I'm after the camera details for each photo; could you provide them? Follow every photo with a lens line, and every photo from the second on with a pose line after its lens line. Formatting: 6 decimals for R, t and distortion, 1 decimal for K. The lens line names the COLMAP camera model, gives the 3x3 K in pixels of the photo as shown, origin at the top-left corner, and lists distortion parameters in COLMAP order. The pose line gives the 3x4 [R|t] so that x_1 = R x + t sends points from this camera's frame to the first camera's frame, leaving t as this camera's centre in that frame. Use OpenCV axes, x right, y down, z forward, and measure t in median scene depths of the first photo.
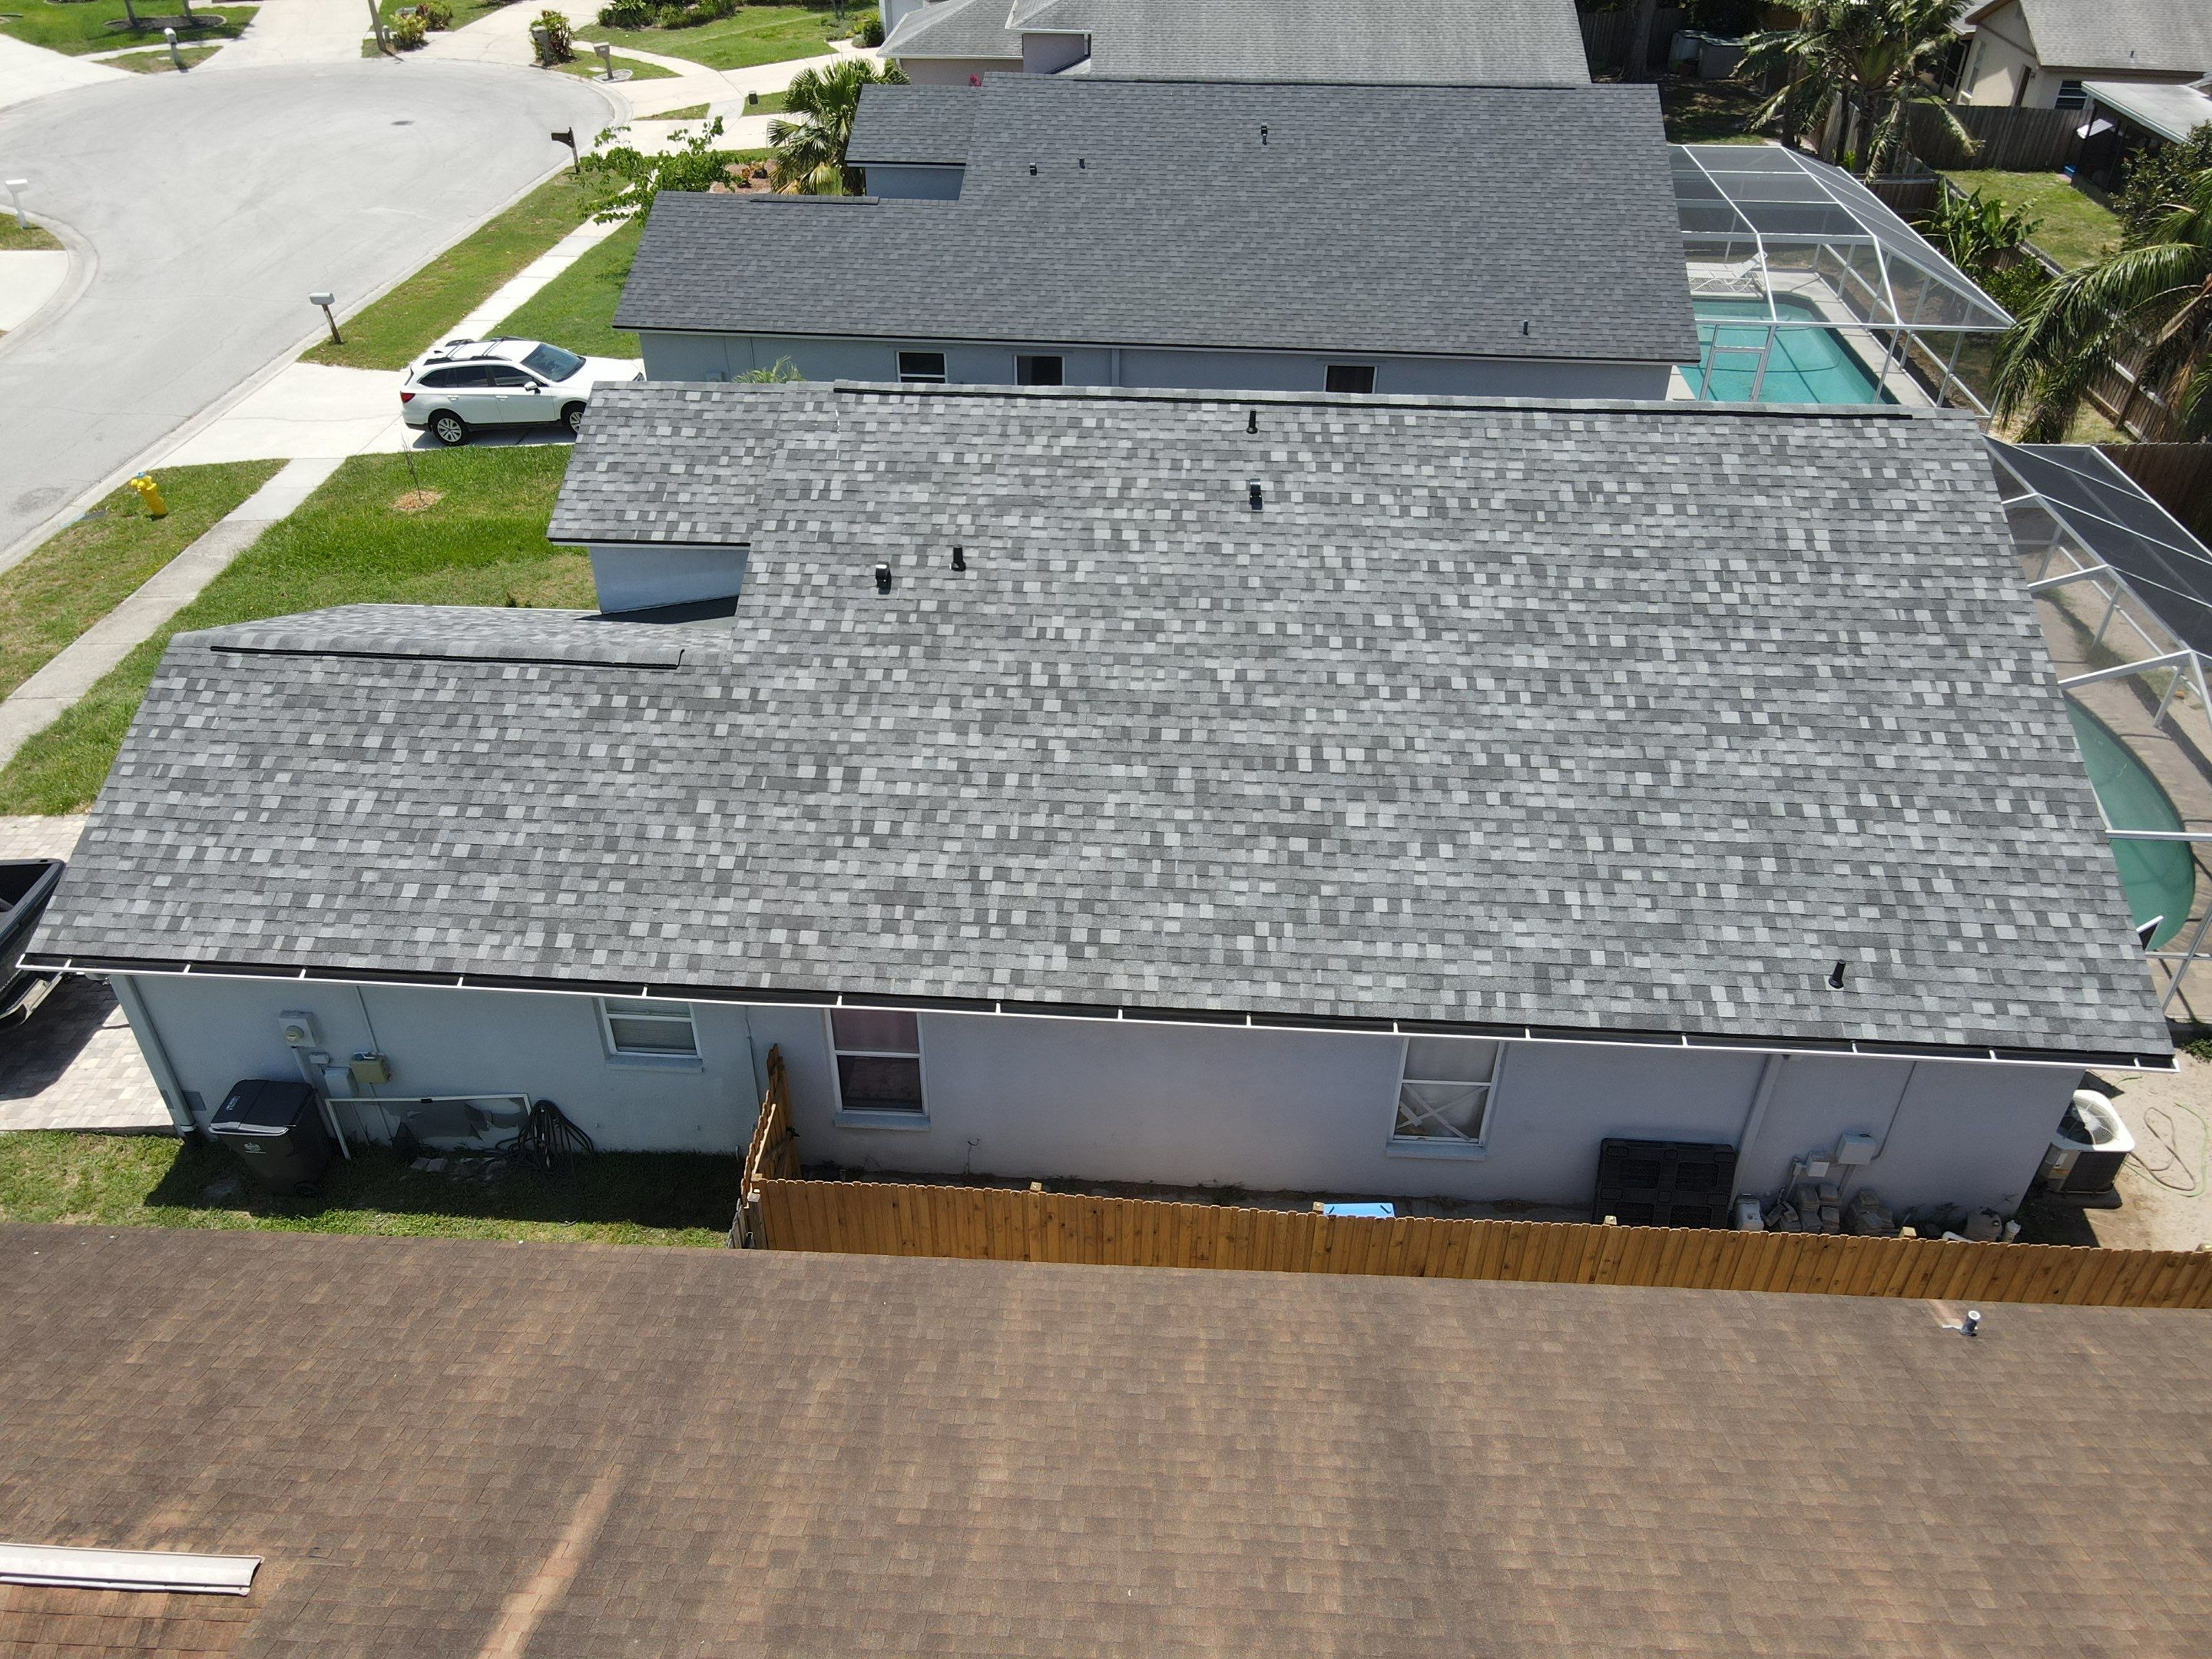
lens RADIAL K [[1631.4, 0, 1069.7], [0, 1631.4, 826.1], [0, 0, 1]] dist [-0.007640, 0.035148]
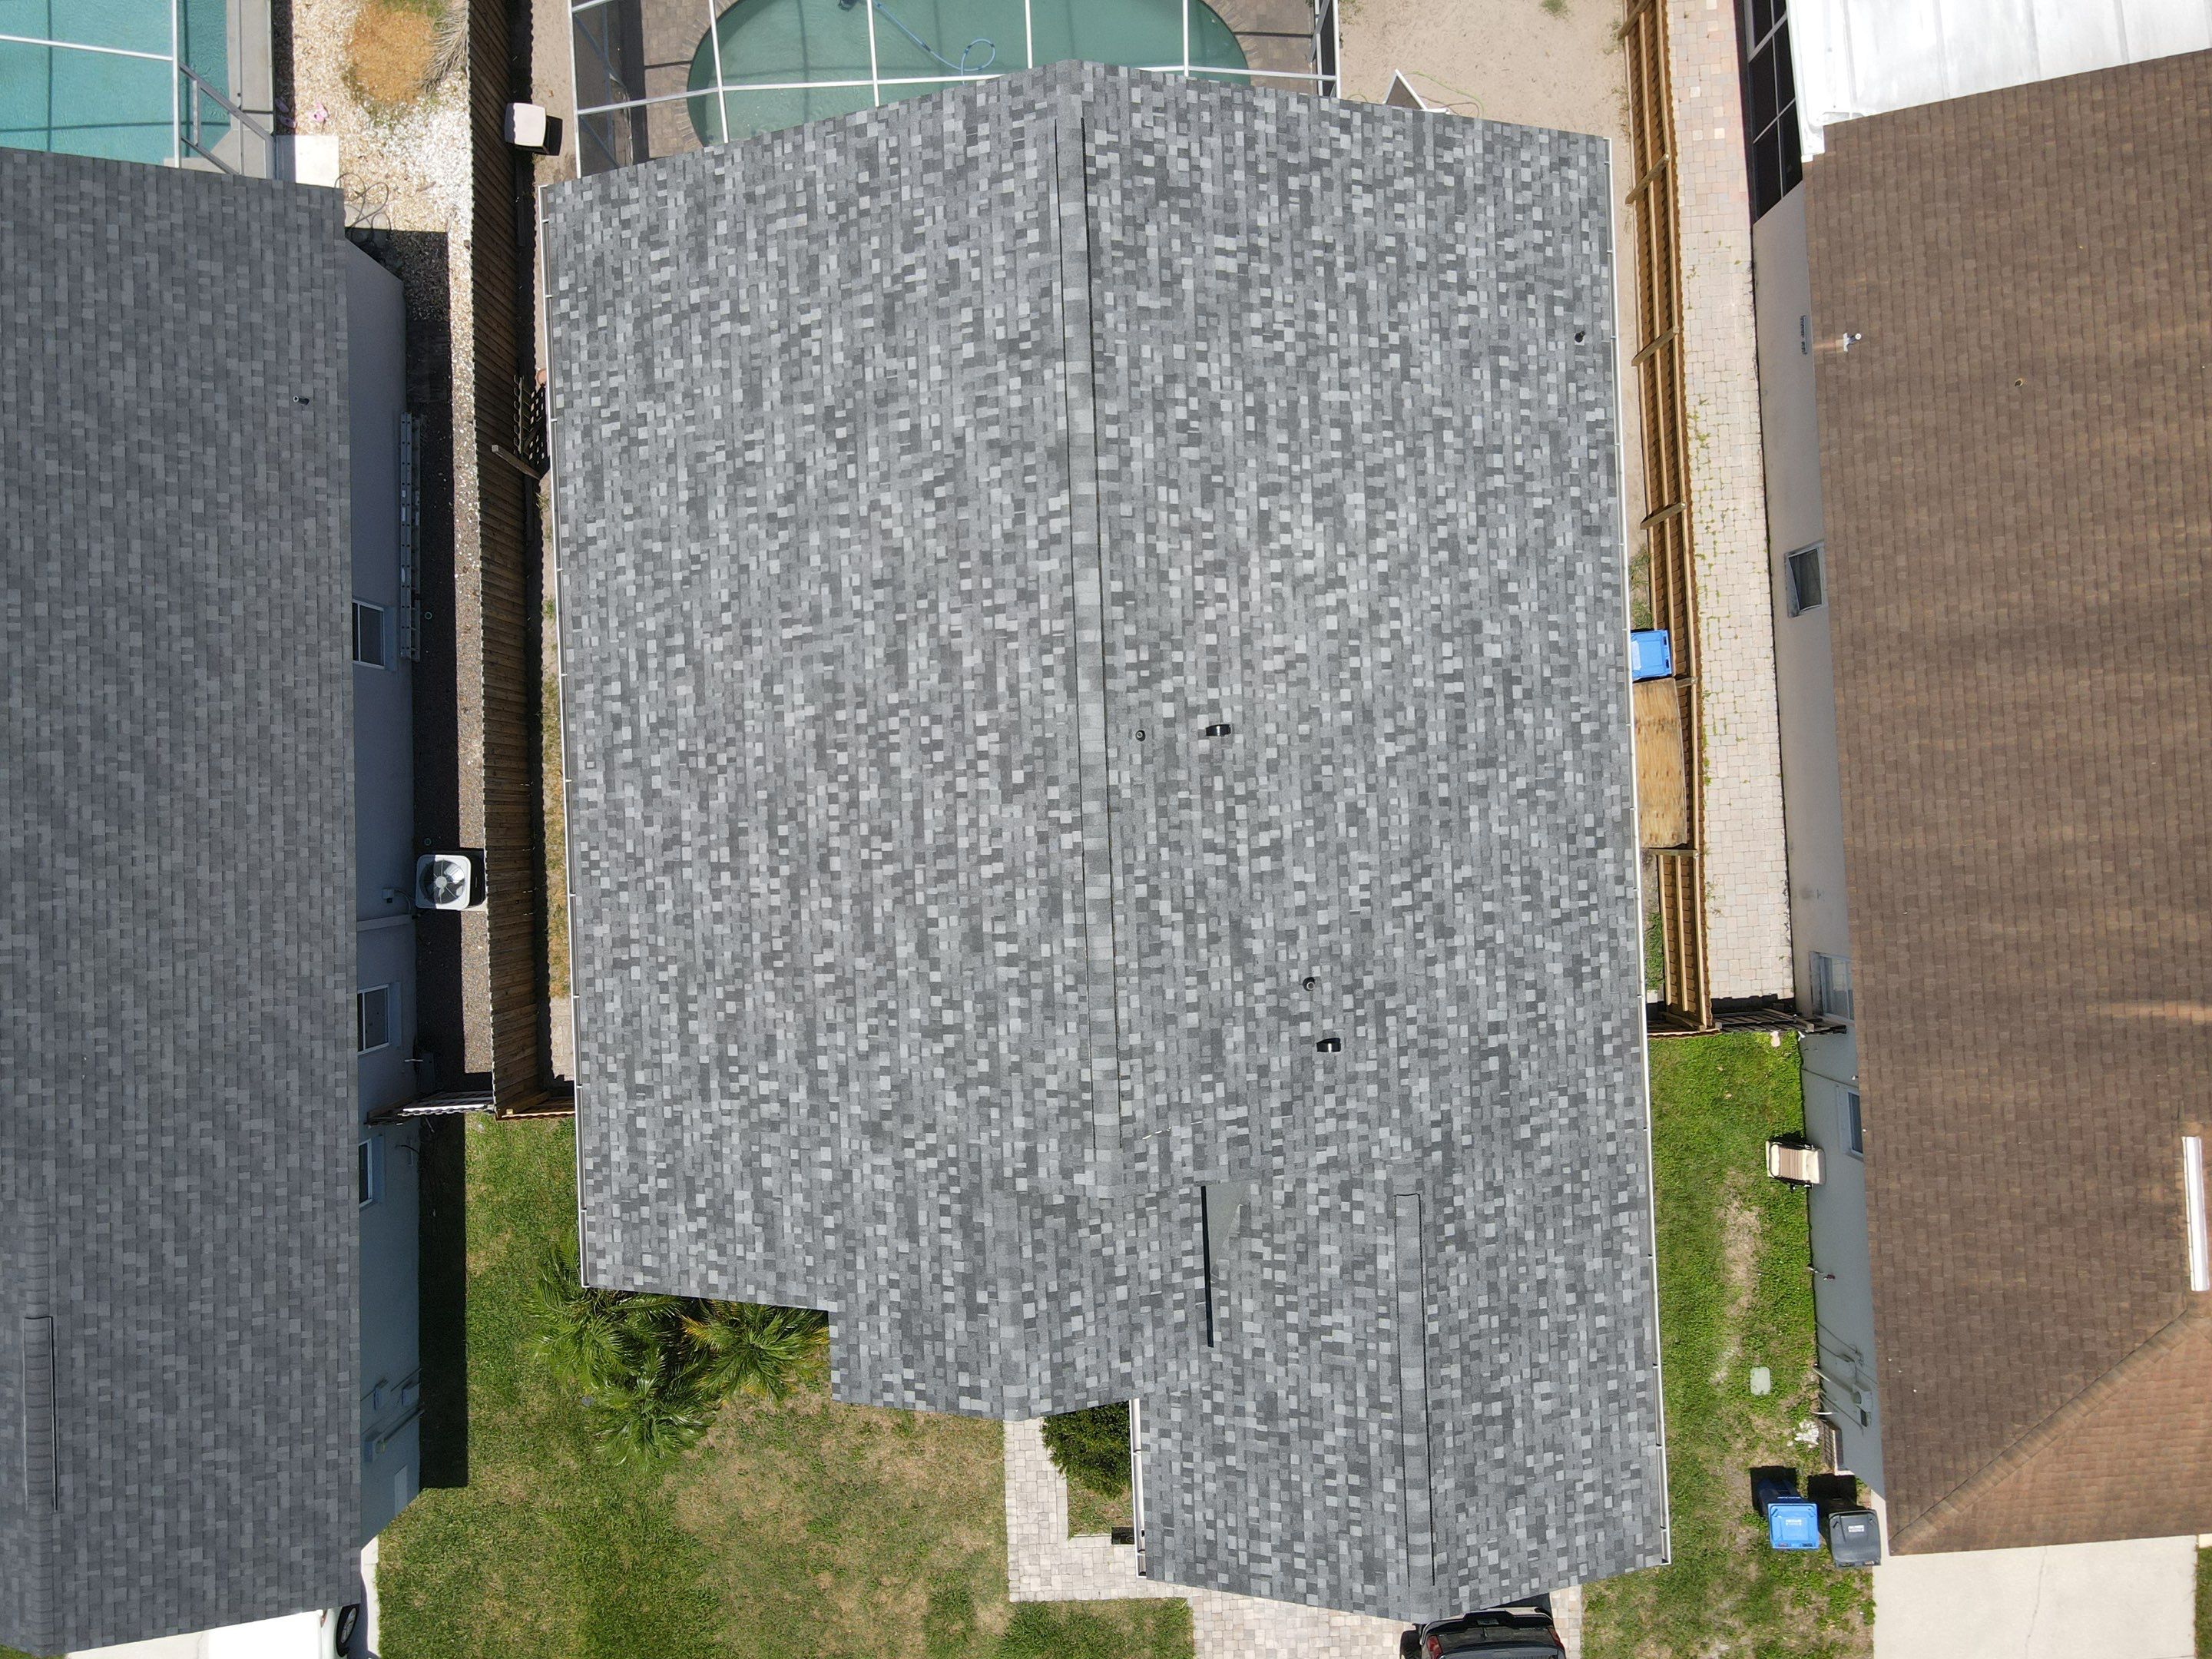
lens RADIAL K [[1631.4, 0, 1094.9], [0, 1631.4, 819.9], [0, 0, 1]] dist [-0.007640, 0.035148]
pose [[-0.113704, -0.993504, 0.004685, 0.063731], [0.585642, -0.063215, 0.808101, -1.261912], [-0.802555, 0.094628, 0.589025, 0.460218]]
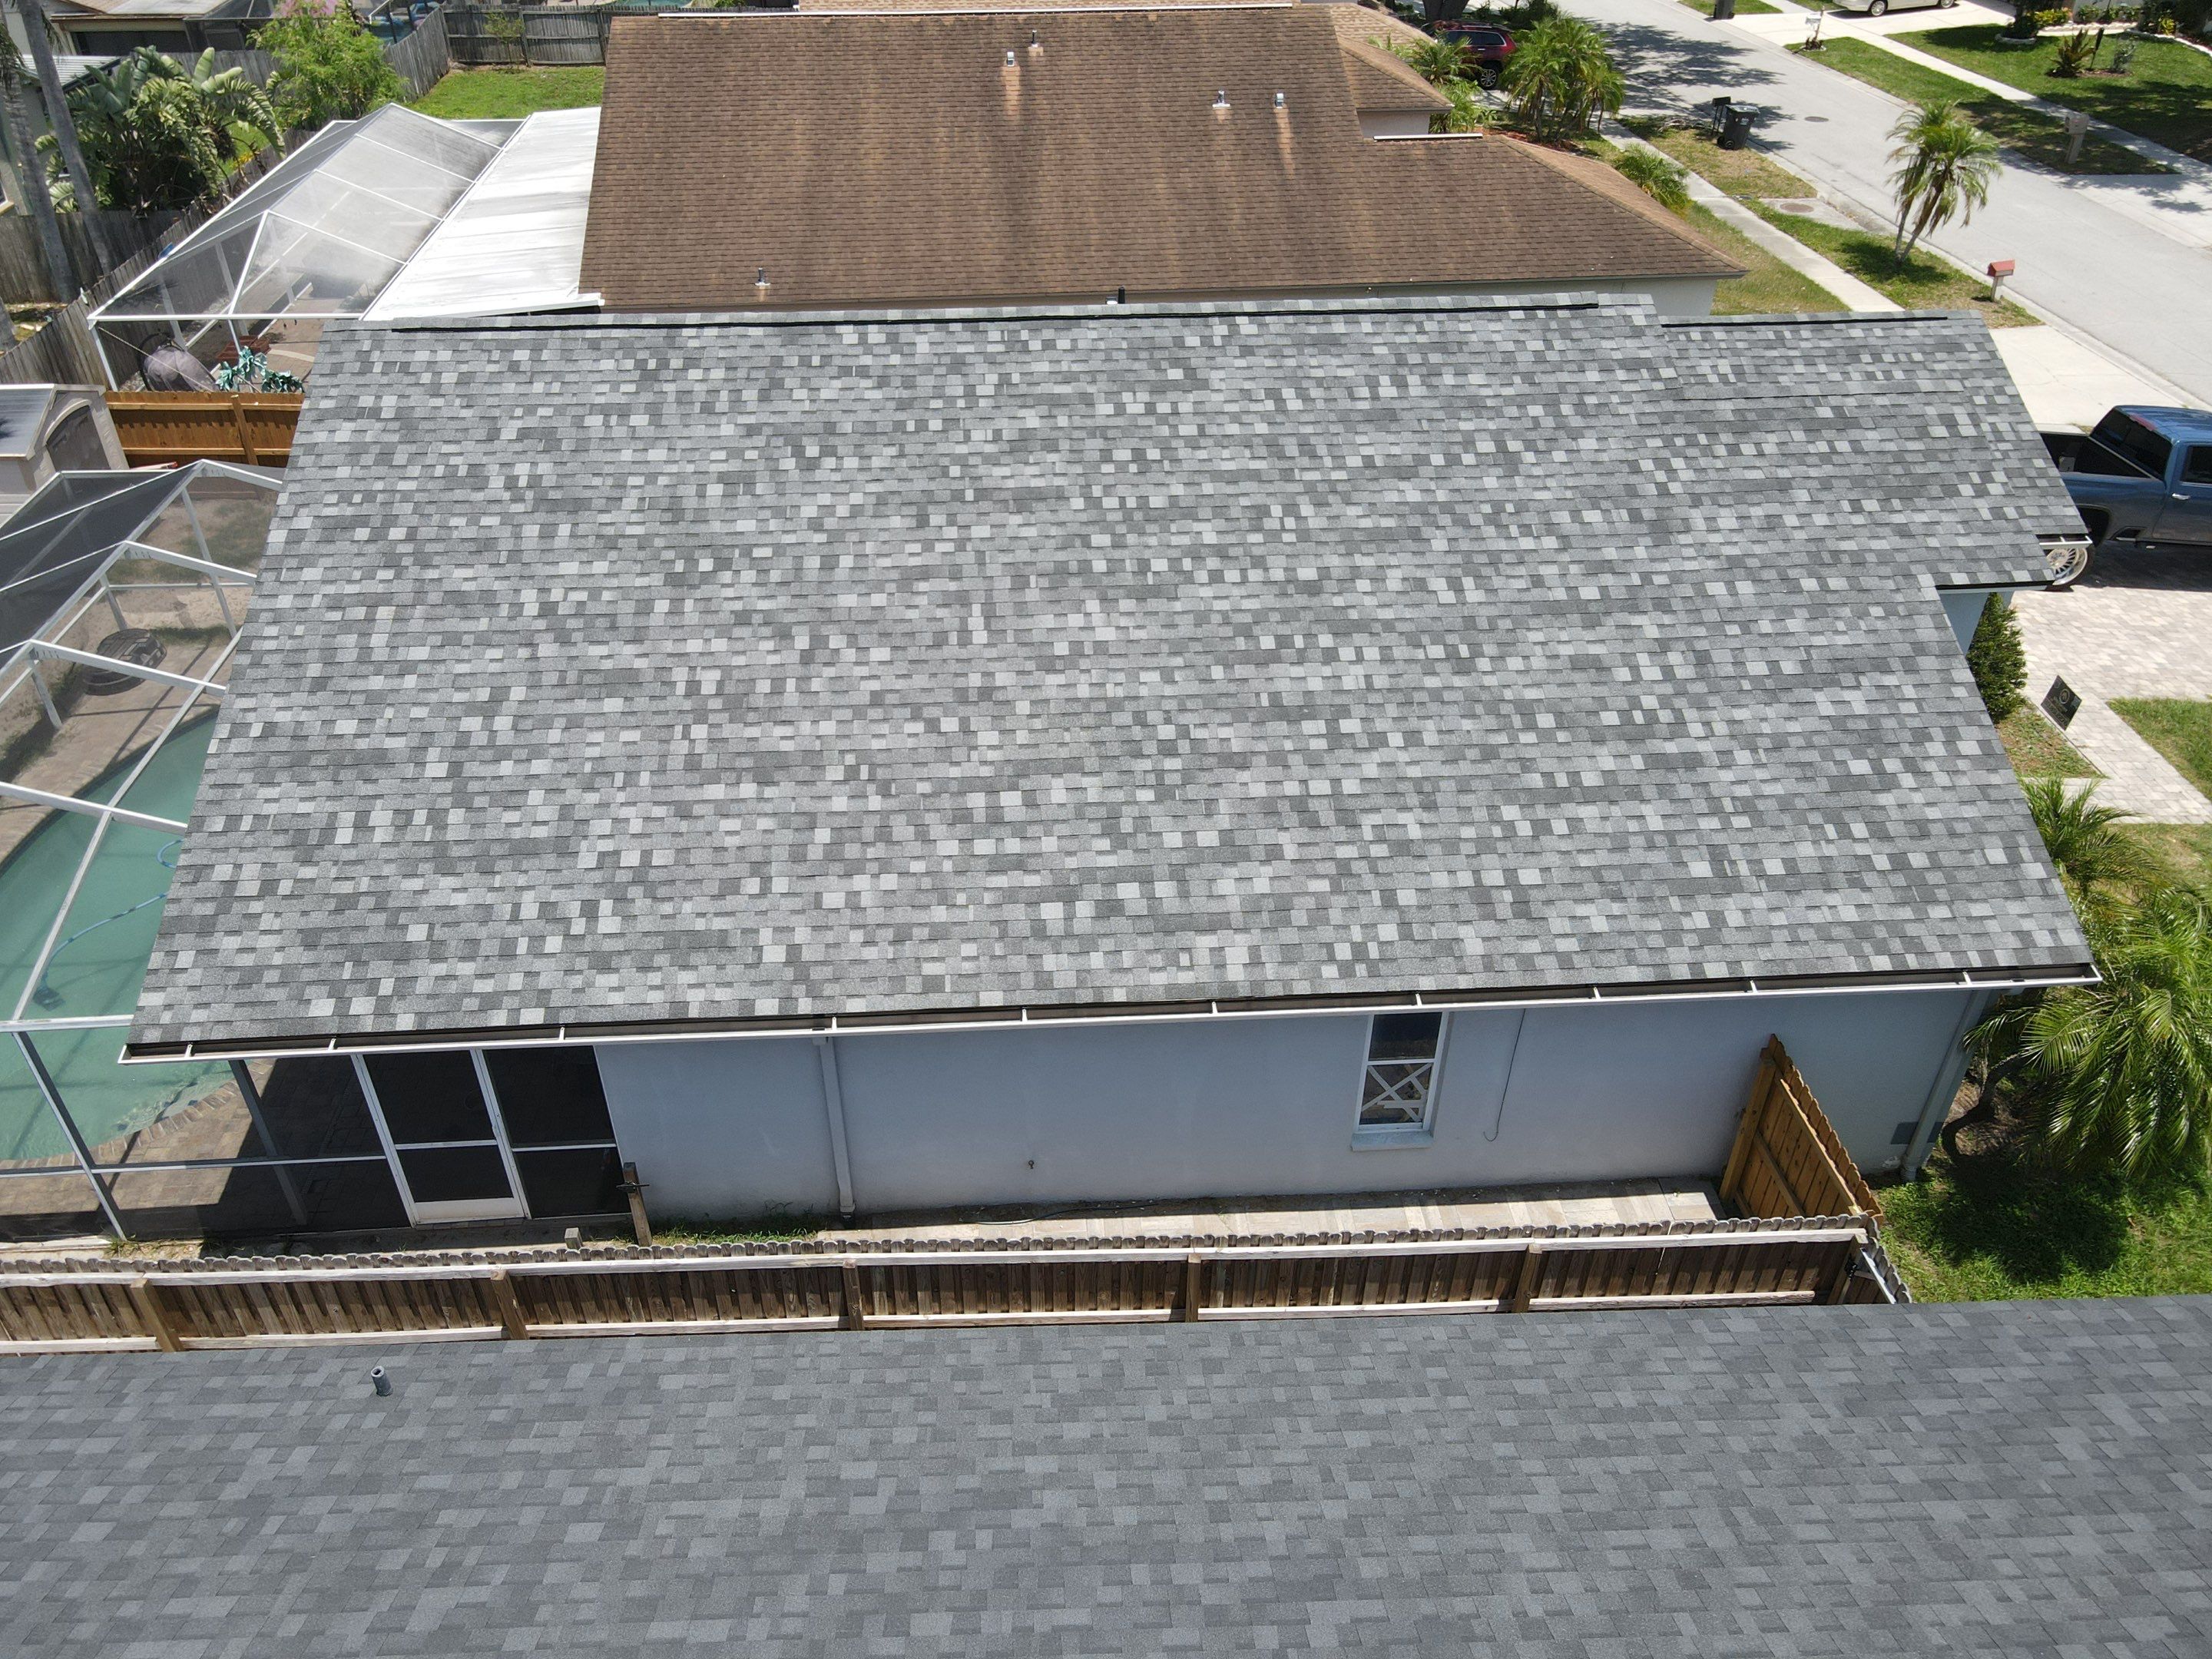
lens RADIAL K [[1631.4, 0, 1079.9], [0, 1631.4, 797.8], [0, 0, 1]] dist [-0.007640, 0.035148]
pose [[-0.991383, 0.080633, -0.103241, 0.287429], [-0.070635, 0.334688, 0.939678, -1.159207], [0.110322, 0.938873, -0.326108, 1.768546]]
